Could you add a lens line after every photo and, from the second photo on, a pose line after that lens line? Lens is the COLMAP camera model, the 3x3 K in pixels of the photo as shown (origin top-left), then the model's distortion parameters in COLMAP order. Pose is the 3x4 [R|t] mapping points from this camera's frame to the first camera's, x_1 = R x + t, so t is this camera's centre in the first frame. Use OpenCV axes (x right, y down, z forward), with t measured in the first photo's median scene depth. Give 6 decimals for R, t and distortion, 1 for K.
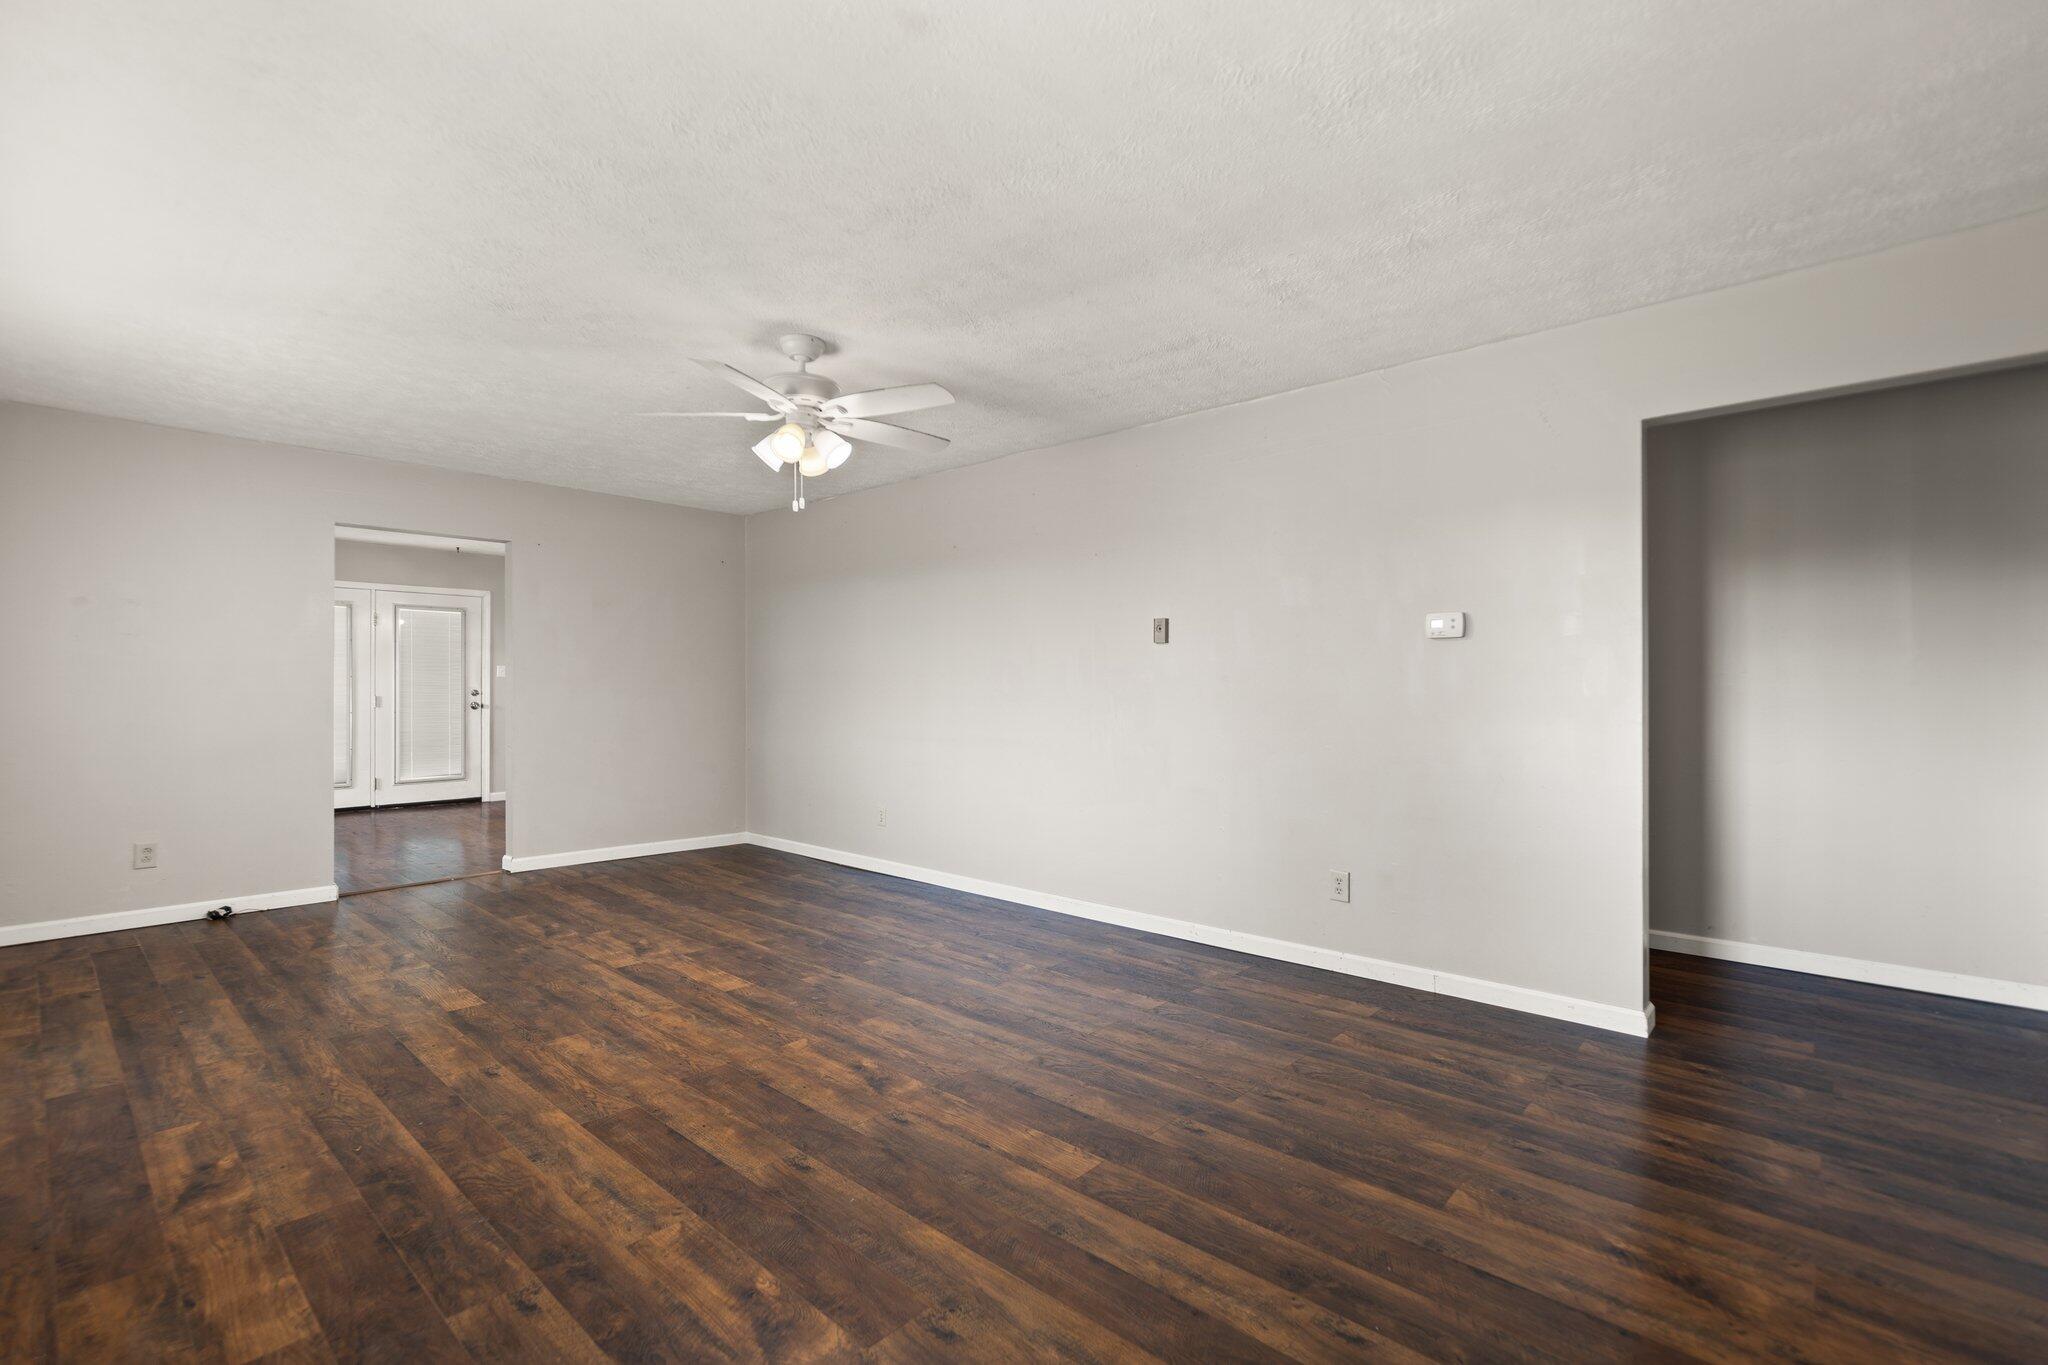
lens RADIAL K [[898.4, 0, 1014.0], [0, 898.4, 692.6], [0, 0, 1]] dist [-0.001597, 0.000201]
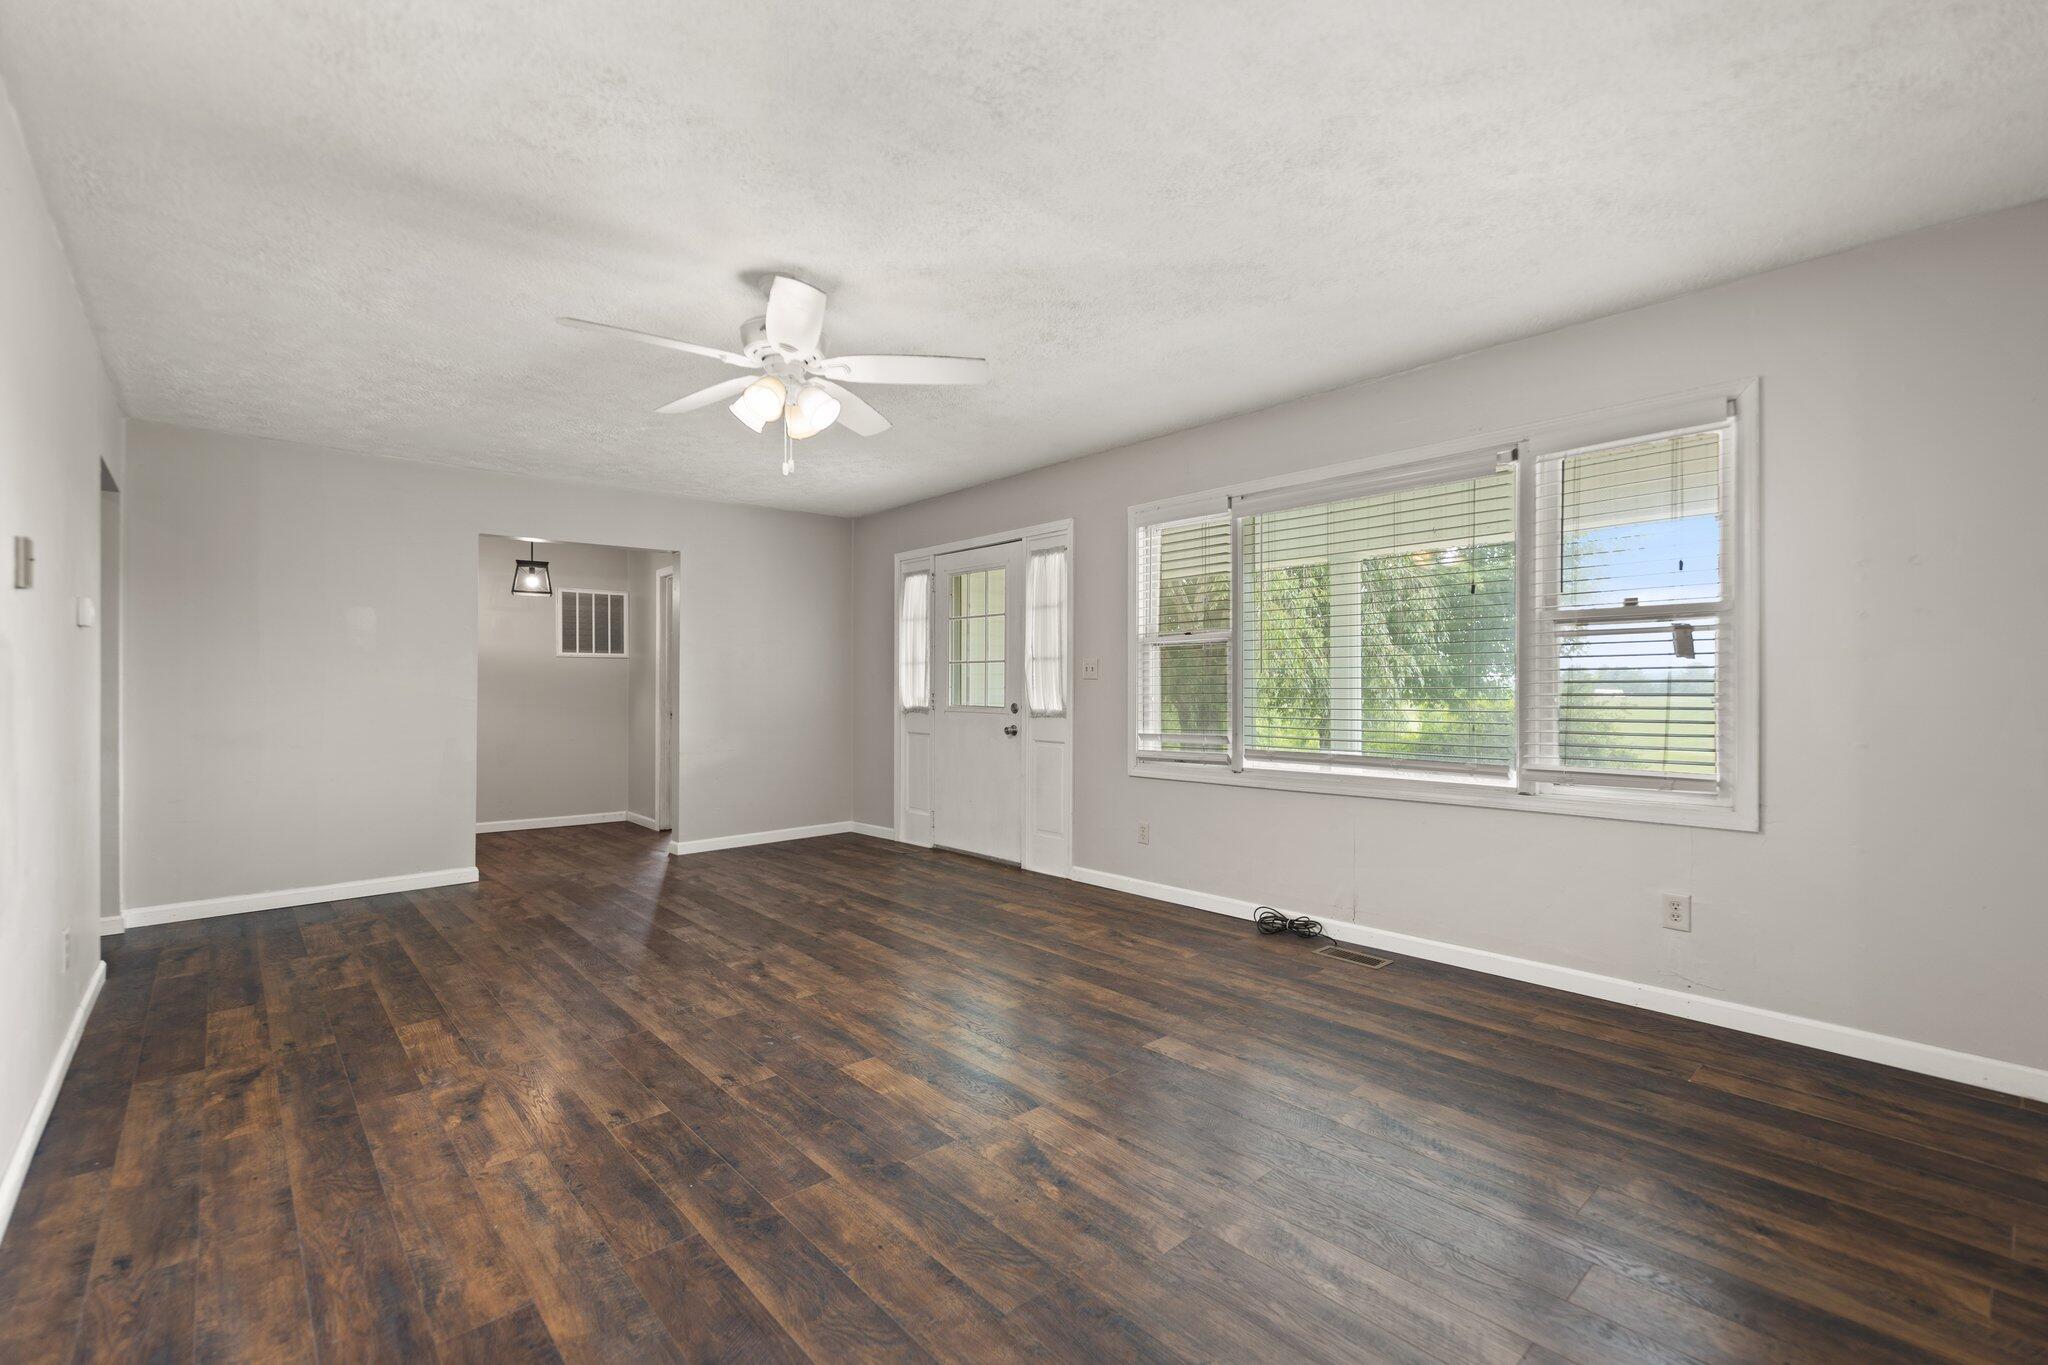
lens RADIAL K [[898.4, 0, 1014.0], [0, 898.4, 692.6], [0, 0, 1]] dist [-0.001597, 0.000201]
pose [[-0.994051, -0.001155, 0.108909, -0.647169], [0.000028, 0.999941, 0.010855, -0.004348], [-0.108916, 0.010793, -0.993992, 2.163202]]
